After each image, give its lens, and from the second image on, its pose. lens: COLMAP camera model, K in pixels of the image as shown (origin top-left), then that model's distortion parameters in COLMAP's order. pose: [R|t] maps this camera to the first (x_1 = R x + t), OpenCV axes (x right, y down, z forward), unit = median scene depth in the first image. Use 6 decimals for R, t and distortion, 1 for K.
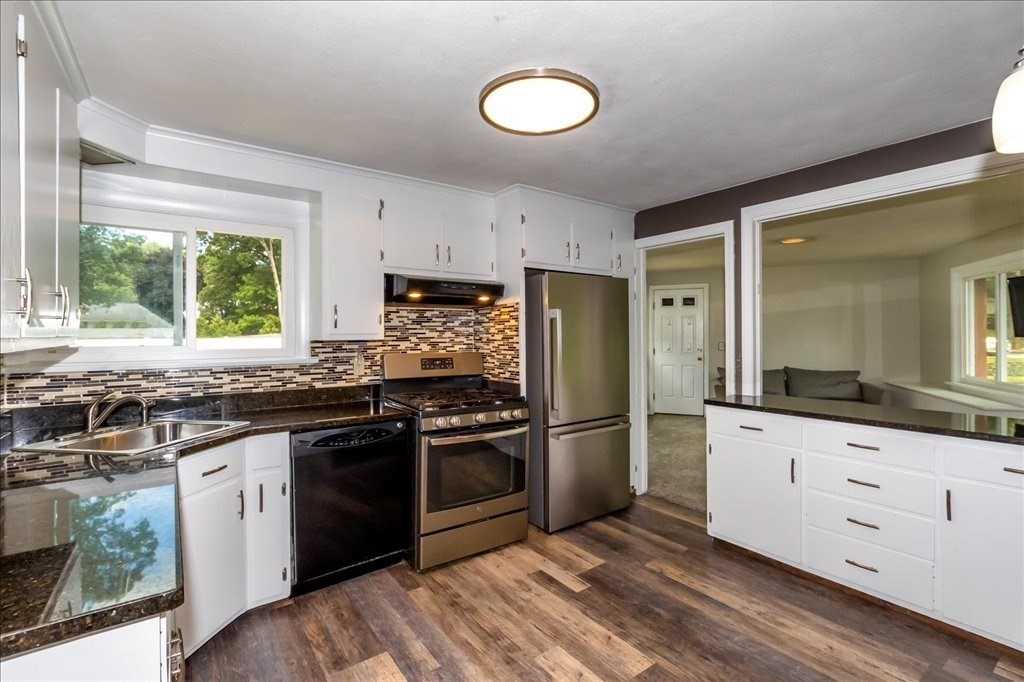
lens RADIAL K [[453.2, 0, 515.6], [0, 453.2, 336.1], [0, 0, 1]] dist [-0.005067, 0.003295]
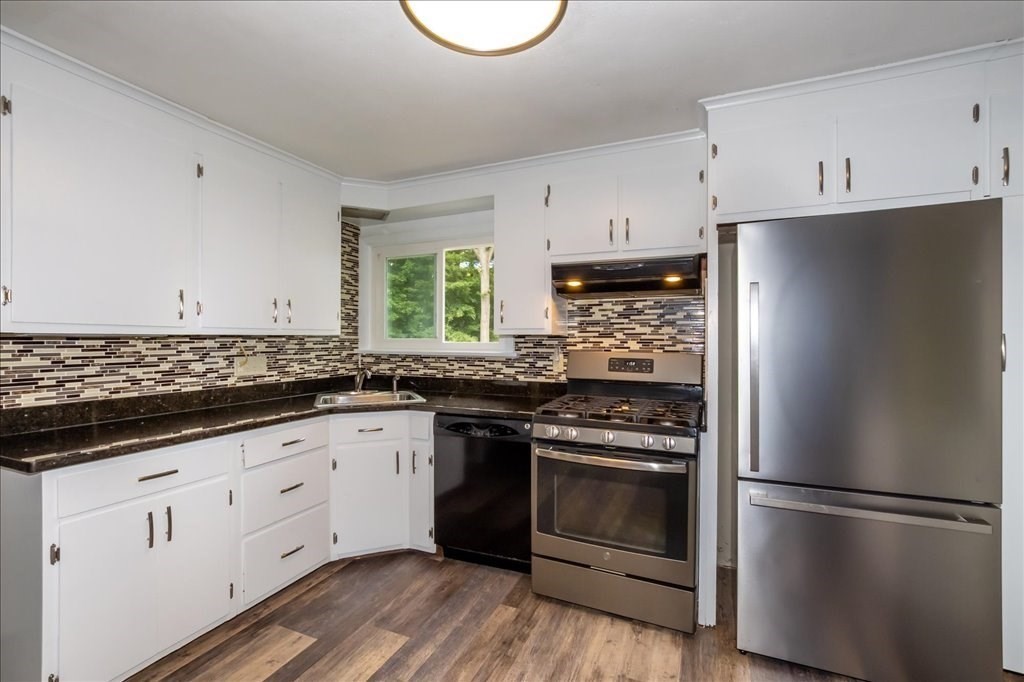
lens RADIAL K [[453.2, 0, 529.9], [0, 453.2, 343.4], [0, 0, 1]] dist [-0.005067, 0.003295]
pose [[0.517108, 0.014931, -0.855790, 0.483145], [-0.006075, 0.999887, 0.013774, 0.012513], [0.855898, -0.001924, 0.517140, 0.475255]]
